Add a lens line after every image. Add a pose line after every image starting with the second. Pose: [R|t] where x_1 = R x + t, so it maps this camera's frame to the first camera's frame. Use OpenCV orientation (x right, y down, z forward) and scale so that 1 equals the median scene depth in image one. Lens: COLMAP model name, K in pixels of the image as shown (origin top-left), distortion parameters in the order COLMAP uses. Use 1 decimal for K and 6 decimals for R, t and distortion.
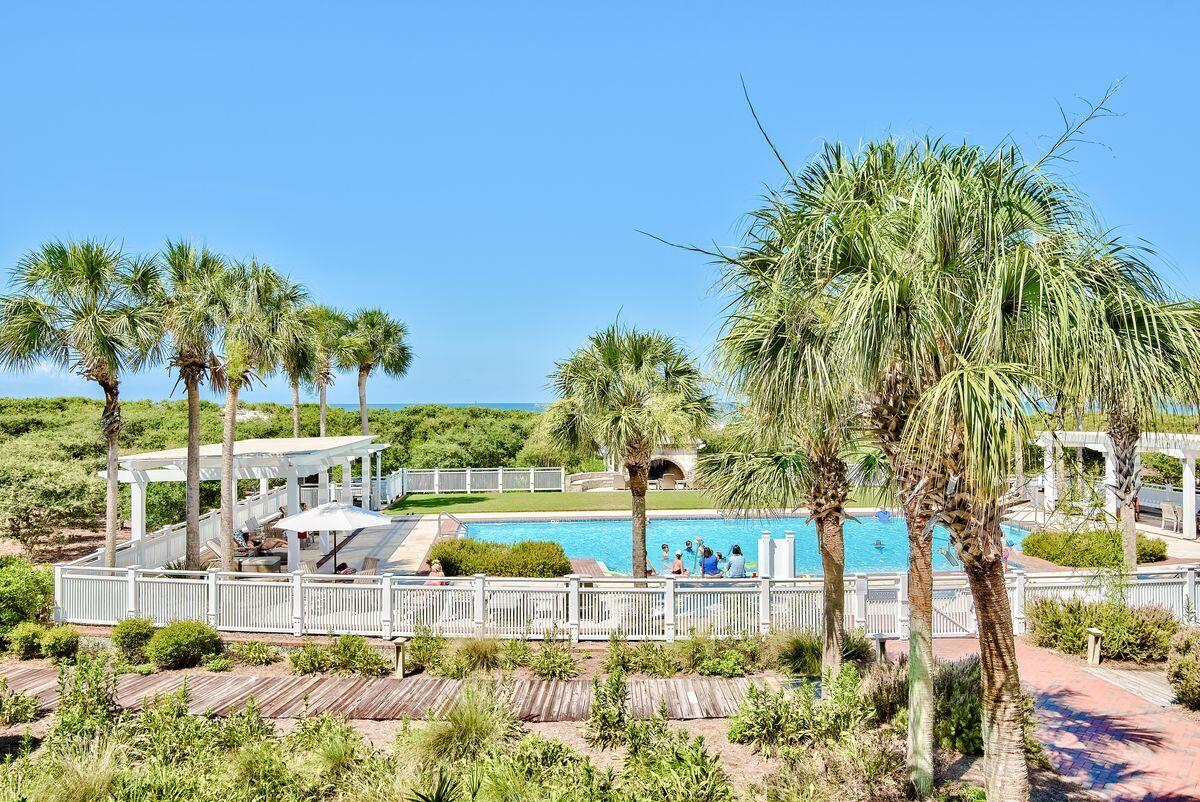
lens RADIAL K [[899.4, 0, 593.9], [0, 899.4, 403.1], [0, 0, 1]] dist [0.054674, -0.001963]
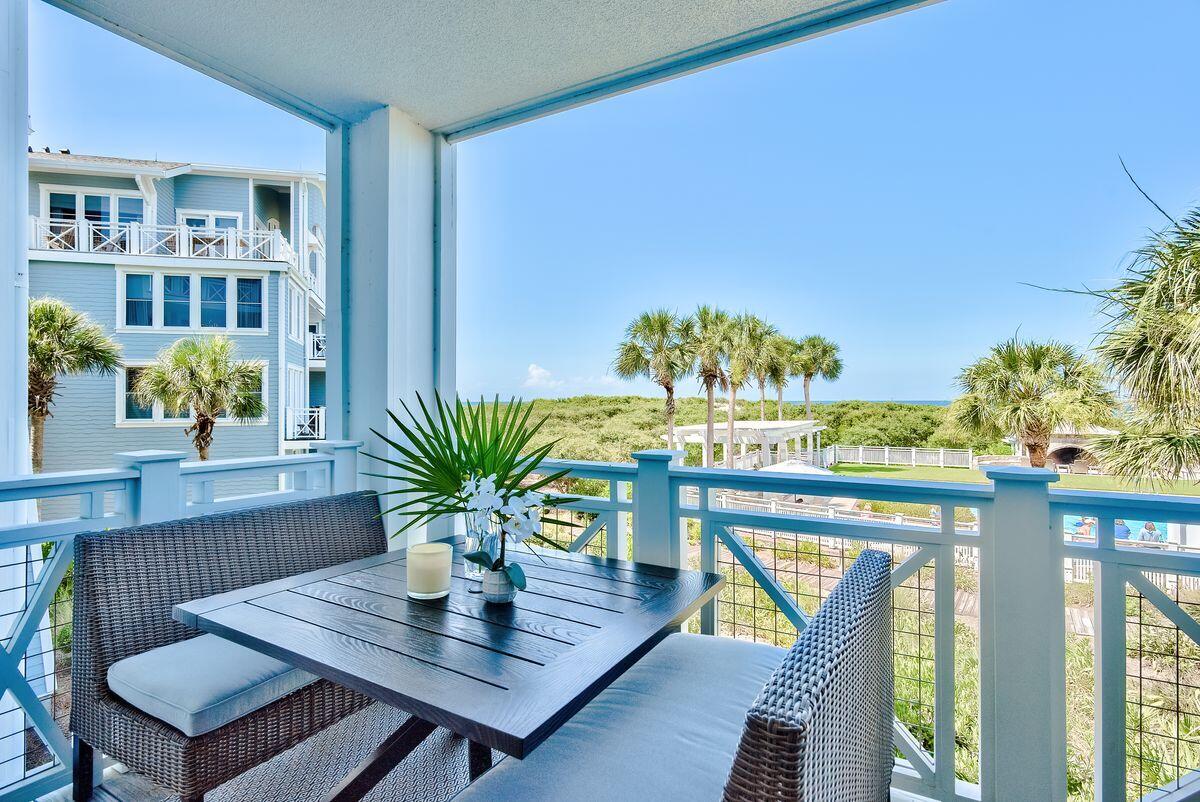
lens RADIAL K [[599.5, 0, 555.2], [0, 599.5, 395.6], [0, 0, 1]] dist [-0.001612, -0.002454]
pose [[0.800972, -0.003005, -0.598695, 0.008752], [-0.001127, 0.999978, -0.006526, 0.004382], [0.598701, 0.005902, 0.800951, -0.111518]]
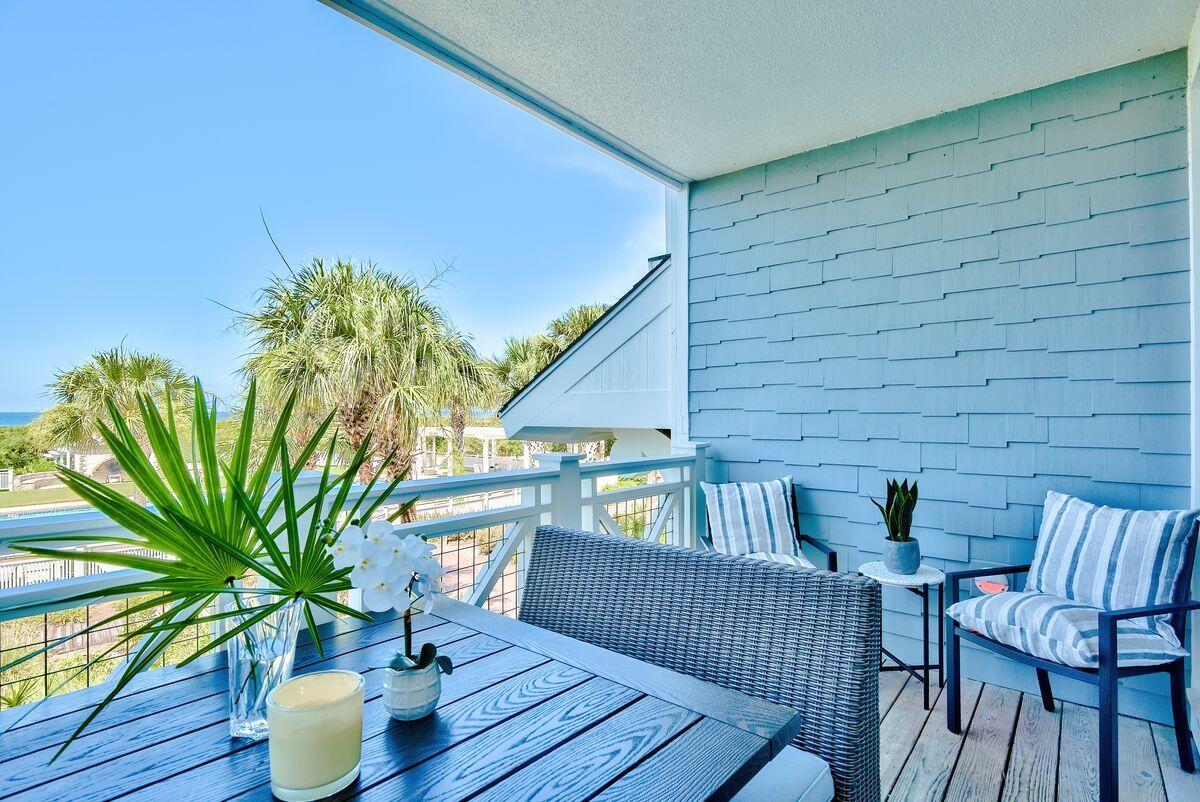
lens RADIAL K [[599.5, 0, 601.2], [0, 599.5, 403.6], [0, 0, 1]] dist [-0.001612, -0.002454]
pose [[0.722610, 0.009003, 0.691197, -0.068723], [0.000014, 0.999915, -0.013039, 0.005298], [-0.691255, 0.009432, 0.722549, -0.106195]]
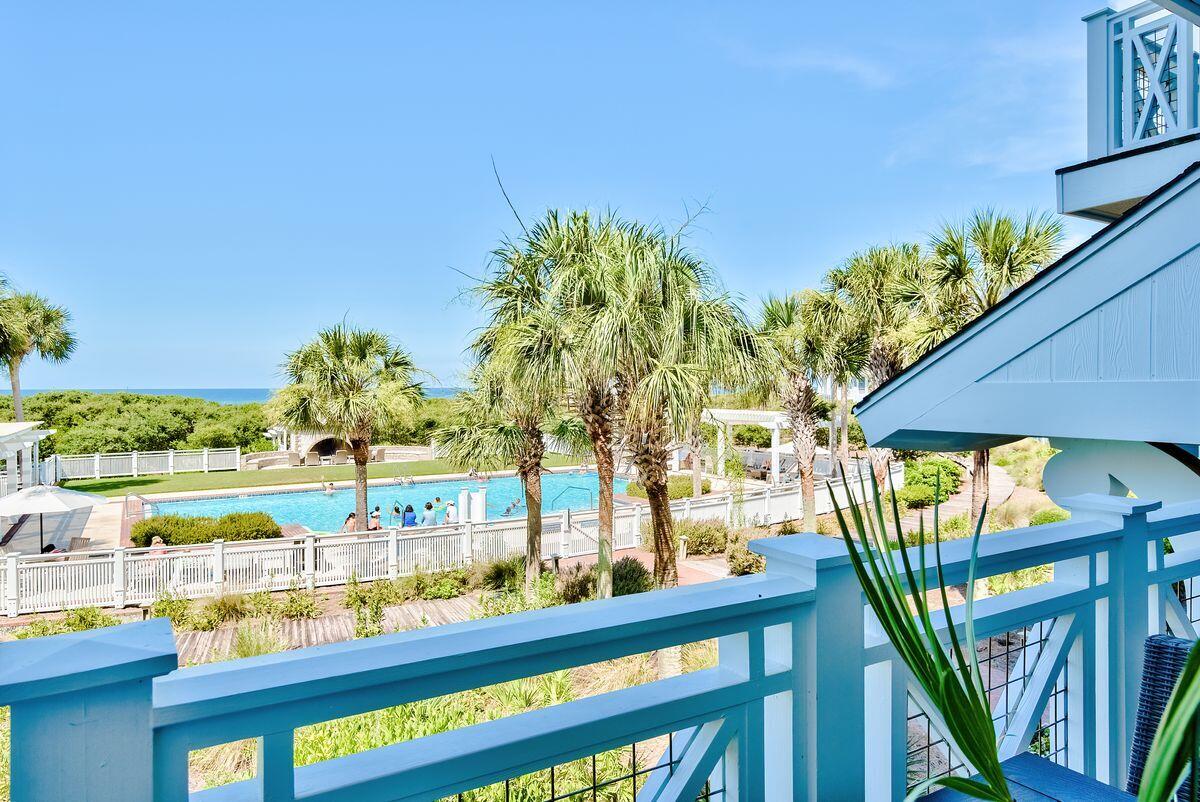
lens RADIAL K [[754.5, 0, 608.3], [0, 754.5, 393.5], [0, 0, 1]] dist [0.032109, -0.000266]
pose [[0.903981, -0.004940, 0.427545, -0.086022], [0.001985, 0.999971, 0.007357, -0.000066], [-0.427569, -0.005802, 0.903964, -0.067472]]
